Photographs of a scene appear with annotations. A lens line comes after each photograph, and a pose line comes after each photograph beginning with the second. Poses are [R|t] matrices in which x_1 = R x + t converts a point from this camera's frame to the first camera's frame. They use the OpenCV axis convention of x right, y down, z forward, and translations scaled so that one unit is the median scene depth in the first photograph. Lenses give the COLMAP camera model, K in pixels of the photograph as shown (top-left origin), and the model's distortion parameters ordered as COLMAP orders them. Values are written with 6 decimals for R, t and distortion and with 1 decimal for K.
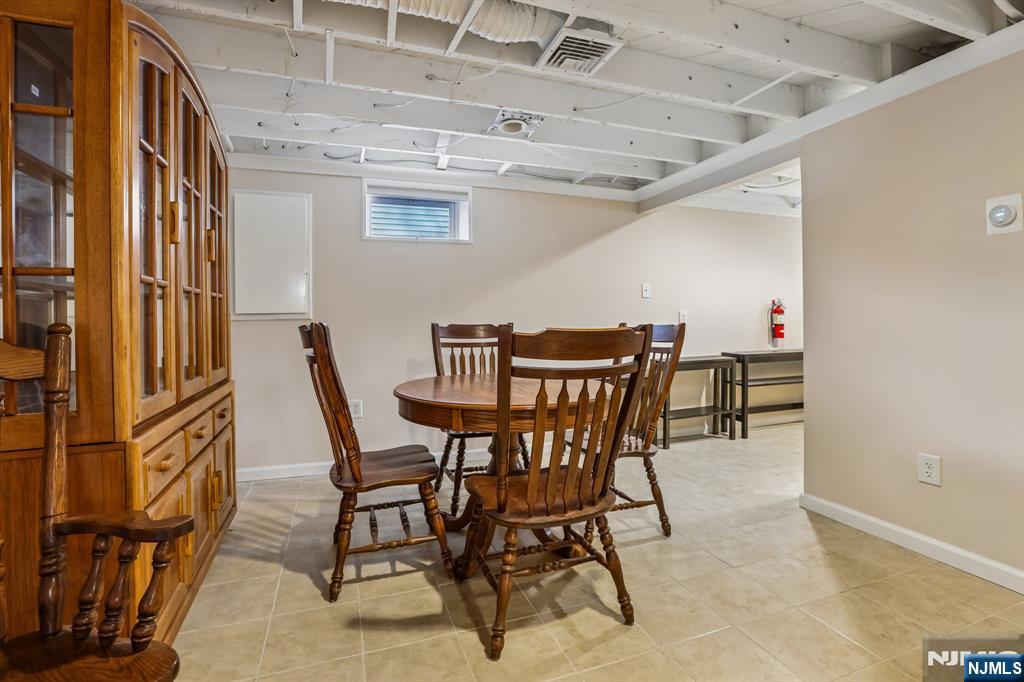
lens RADIAL K [[478.6, 0, 514.4], [0, 478.6, 327.1], [0, 0, 1]] dist [-0.002123, 0.000186]
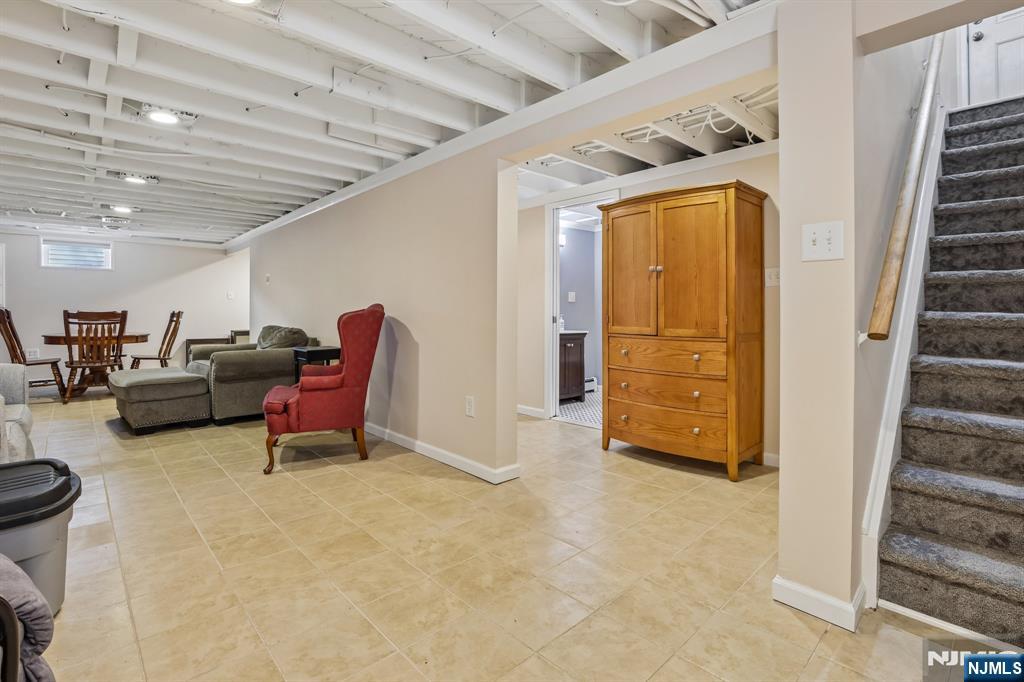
lens RADIAL K [[478.6, 0, 514.4], [0, 478.6, 327.1], [0, 0, 1]] dist [-0.002123, 0.000186]
pose [[0.927023, 0.001141, 0.375003, 1.227564], [-0.010778, 0.999663, 0.023602, 0.002141], [-0.374850, -0.025921, 0.926723, -2.524734]]
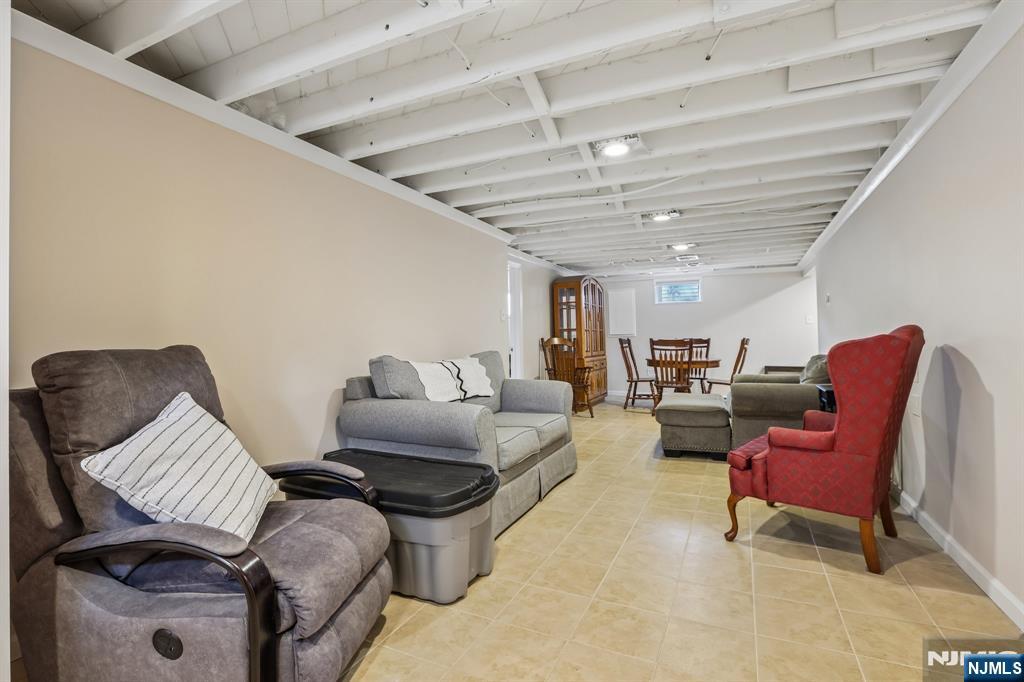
lens RADIAL K [[485.1, 0, 509.9], [0, 485.1, 333.2], [0, 0, 1]] dist [-0.022916, 0.000723]
pose [[0.699119, -0.003887, -0.714995, 1.552111], [-0.003475, 0.999955, -0.008834, -0.004673], [0.714997, 0.008660, 0.699074, -2.108297]]
